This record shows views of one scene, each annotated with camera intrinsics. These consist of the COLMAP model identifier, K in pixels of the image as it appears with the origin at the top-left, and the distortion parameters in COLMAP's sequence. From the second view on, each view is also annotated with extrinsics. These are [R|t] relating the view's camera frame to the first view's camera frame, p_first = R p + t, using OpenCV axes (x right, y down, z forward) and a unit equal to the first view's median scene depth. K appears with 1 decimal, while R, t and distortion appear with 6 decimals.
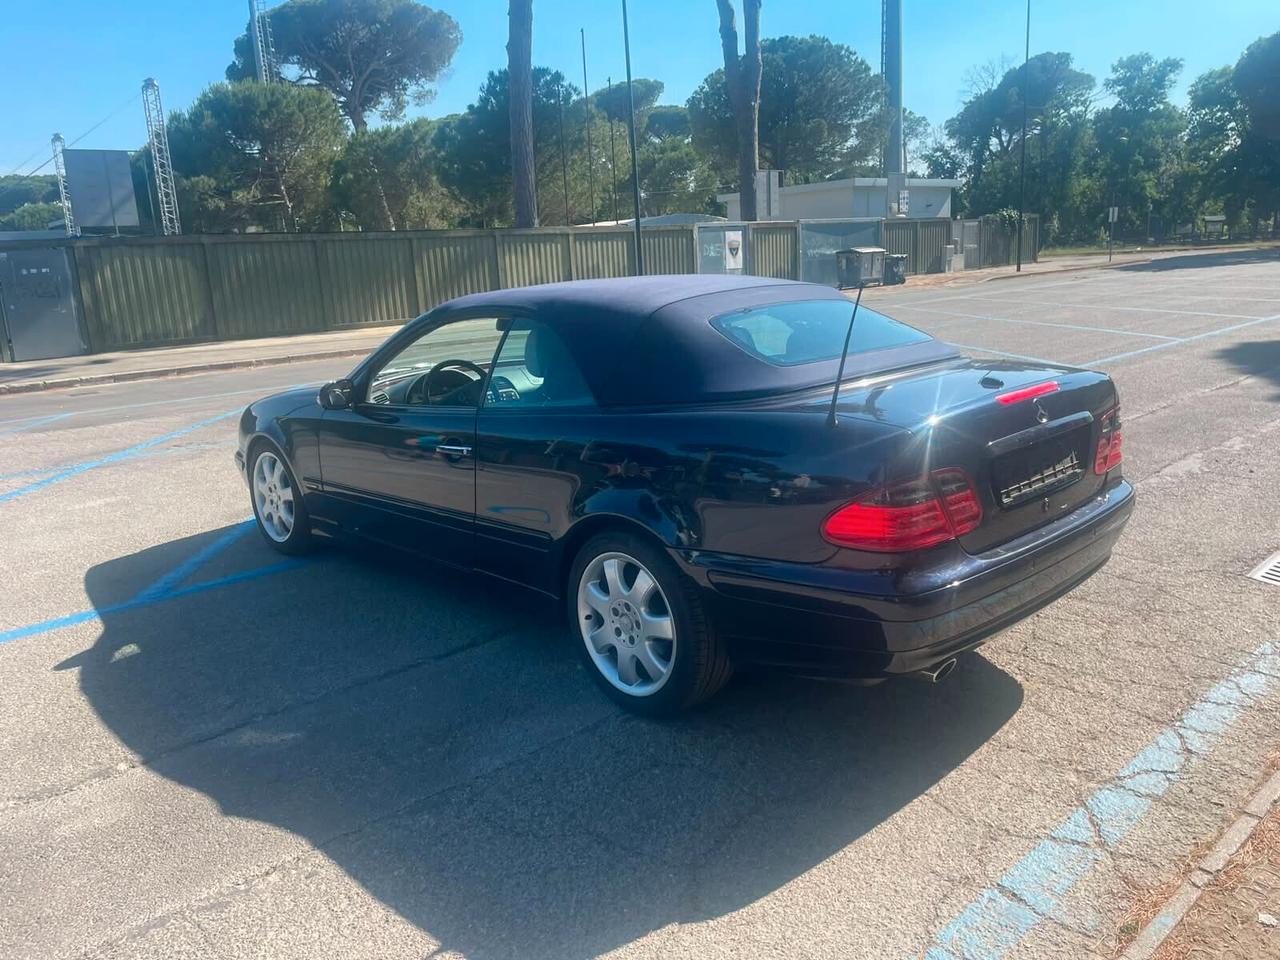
lens RADIAL K [[988.0, 0, 631.1], [0, 988.0, 462.5], [0, 0, 1]] dist [0.086666, -0.121729]
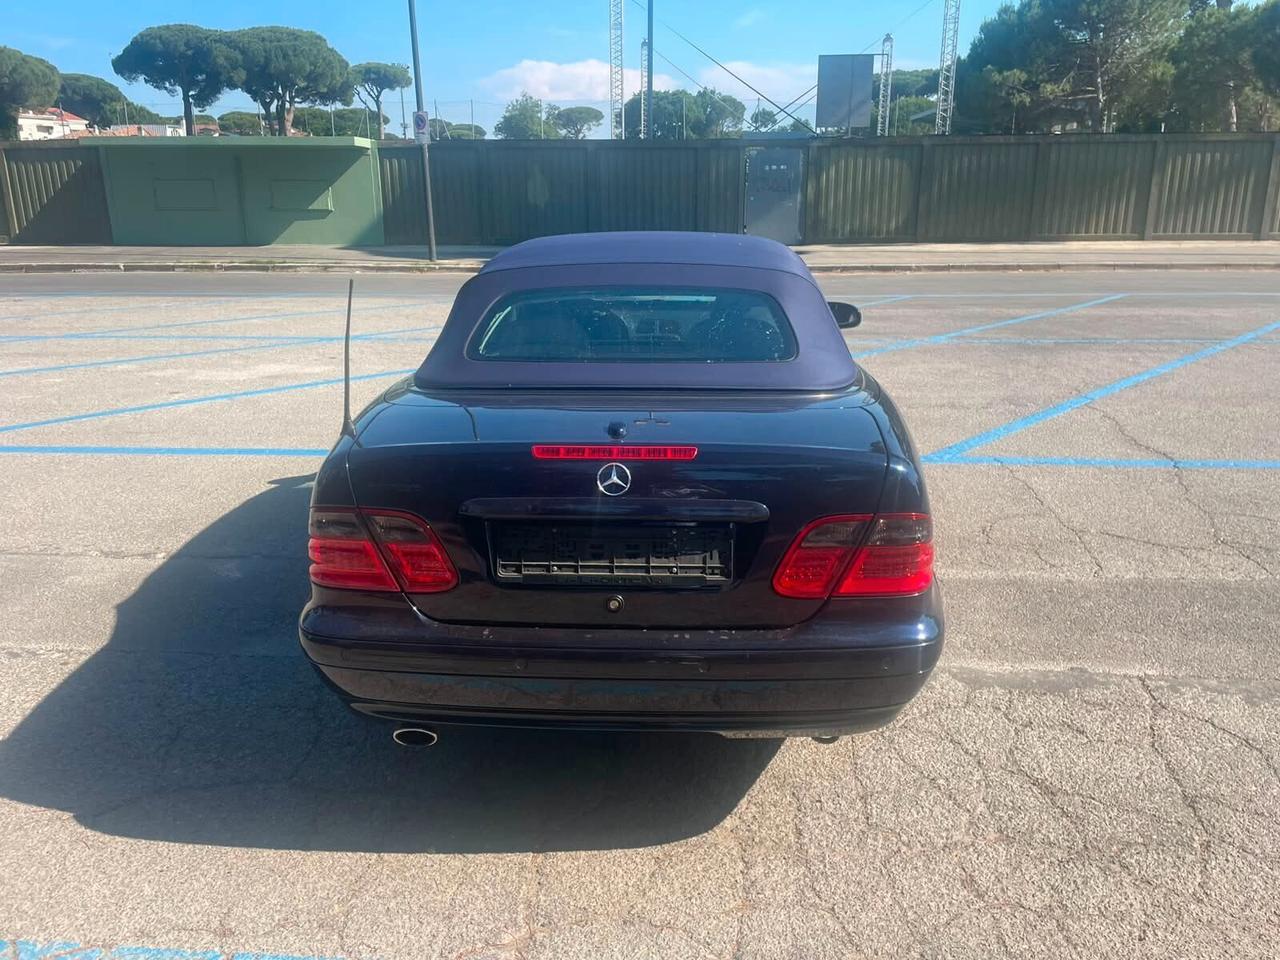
lens RADIAL K [[973.7, 0, 623.3], [0, 973.7, 453.0], [0, 0, 1]] dist [0.085939, -0.118688]
pose [[0.691692, 0.241295, -0.680690, 0.145151], [-0.175192, 0.970442, 0.165983, -0.030915], [0.700621, 0.004442, 0.713520, 0.078017]]
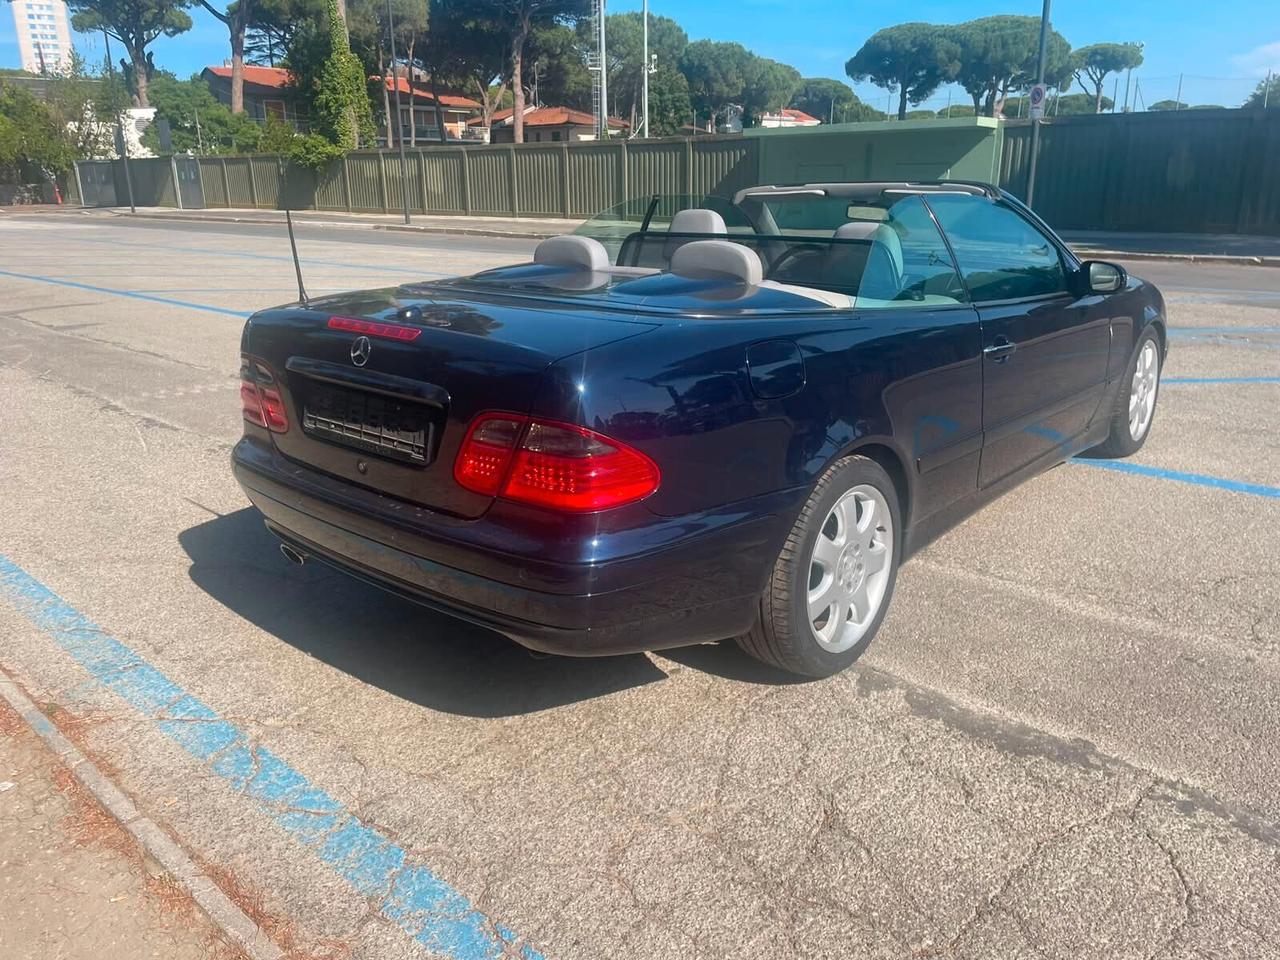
lens RADIAL K [[954.7, 0, 609.8], [0, 954.7, 462.3], [0, 0, 1]] dist [0.075994, -0.098911]
pose [[0.090733, 0.333228, -0.938470, 0.192816], [-0.193100, 0.930359, 0.311679, -0.040592], [0.976975, 0.152939, 0.148760, 0.175735]]
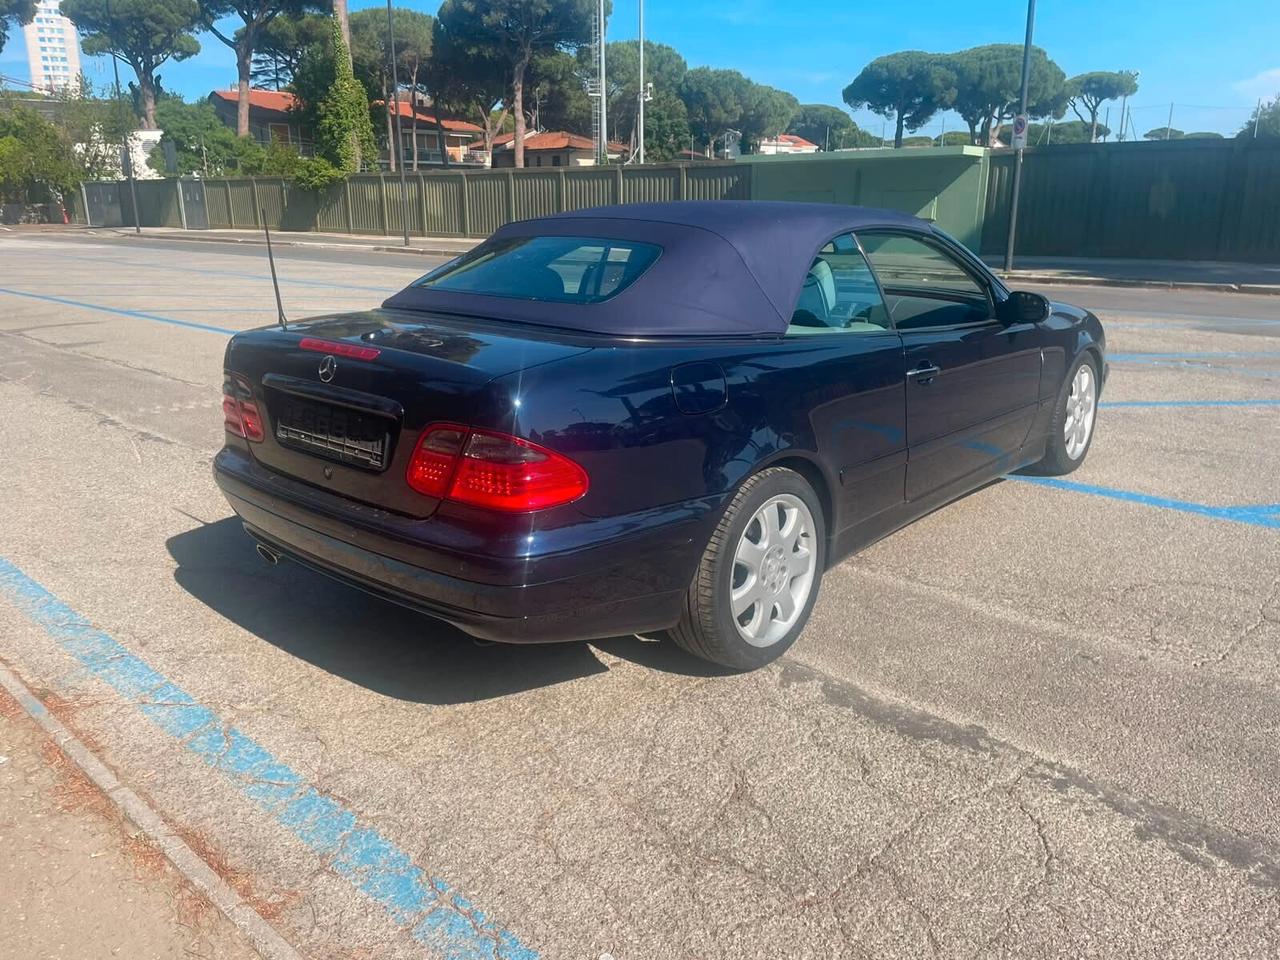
lens RADIAL K [[952.1, 0, 599.9], [0, 952.1, 454.6], [0, 0, 1]] dist [0.080397, -0.104077]
pose [[0.081309, 0.306328, -0.948447, 0.207289], [-0.198137, 0.937573, 0.285830, -0.044966], [0.976796, 0.164681, 0.136928, 0.182237]]
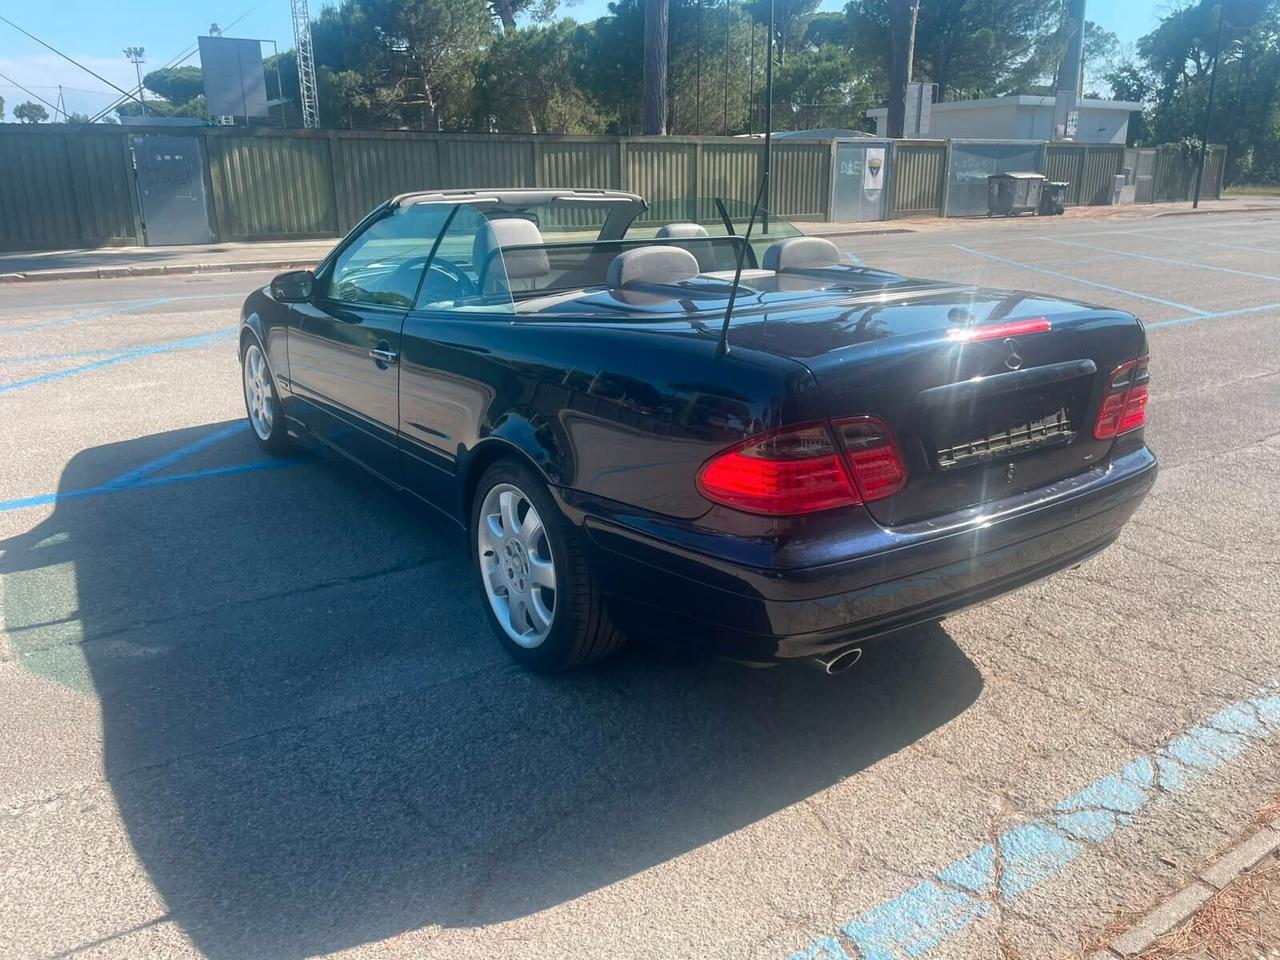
lens RADIAL K [[988.0, 0, 631.1], [0, 988.0, 462.5], [0, 0, 1]] dist [0.086666, -0.121729]
pose [[0.988237, 0.083376, -0.128204, 0.034896], [-0.072874, 0.993752, 0.084536, -0.001784], [0.134452, -0.074199, 0.988138, 0.026028]]
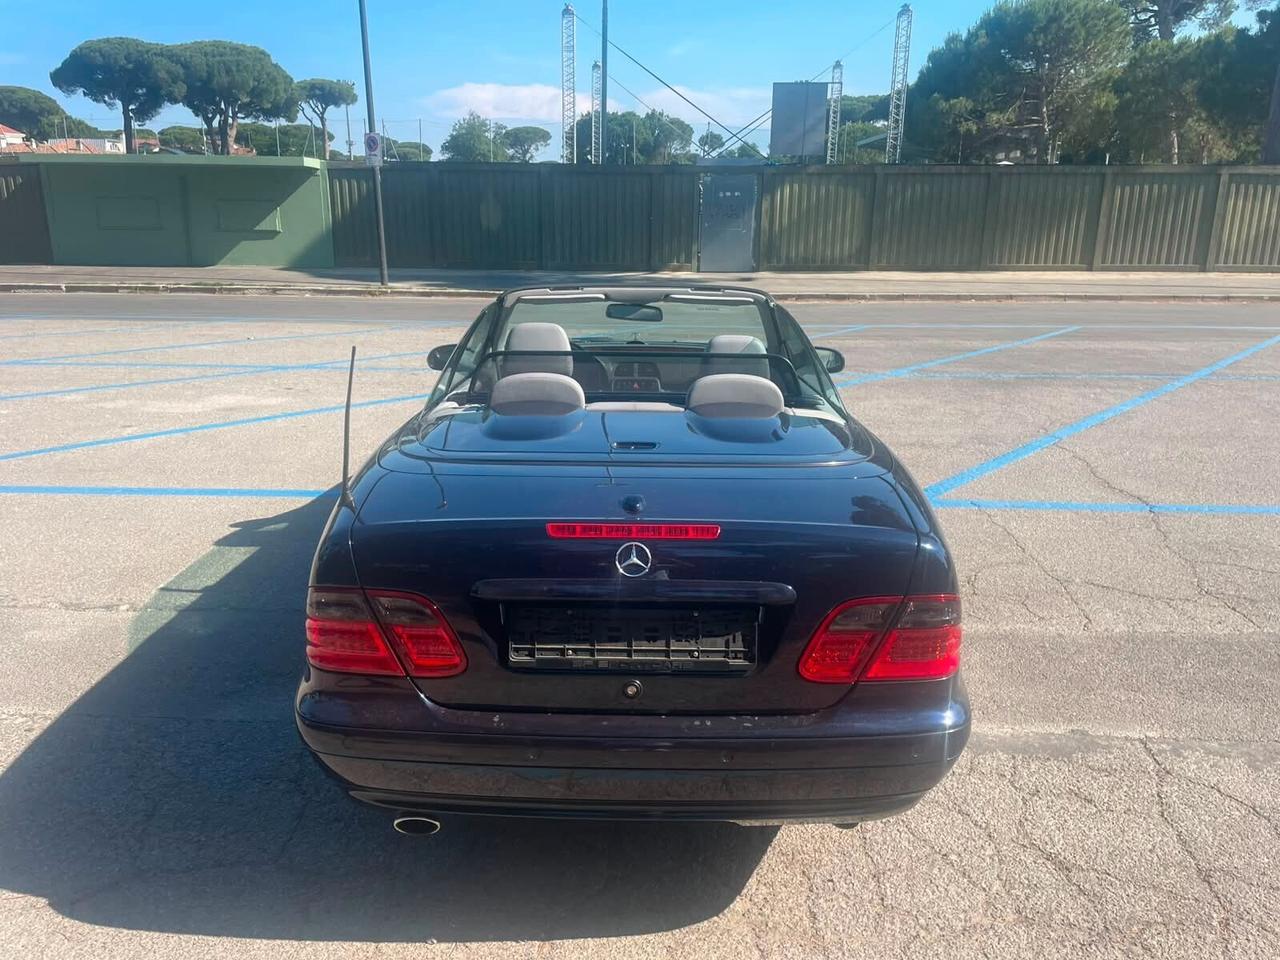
lens RADIAL K [[972.5, 0, 604.4], [0, 972.5, 479.1], [0, 0, 1]] dist [0.082897, -0.114331]
pose [[0.714430, 0.246043, -0.655021, 0.133746], [-0.182560, 0.969257, 0.164962, -0.034866], [0.675472, 0.001727, 0.737384, 0.076423]]
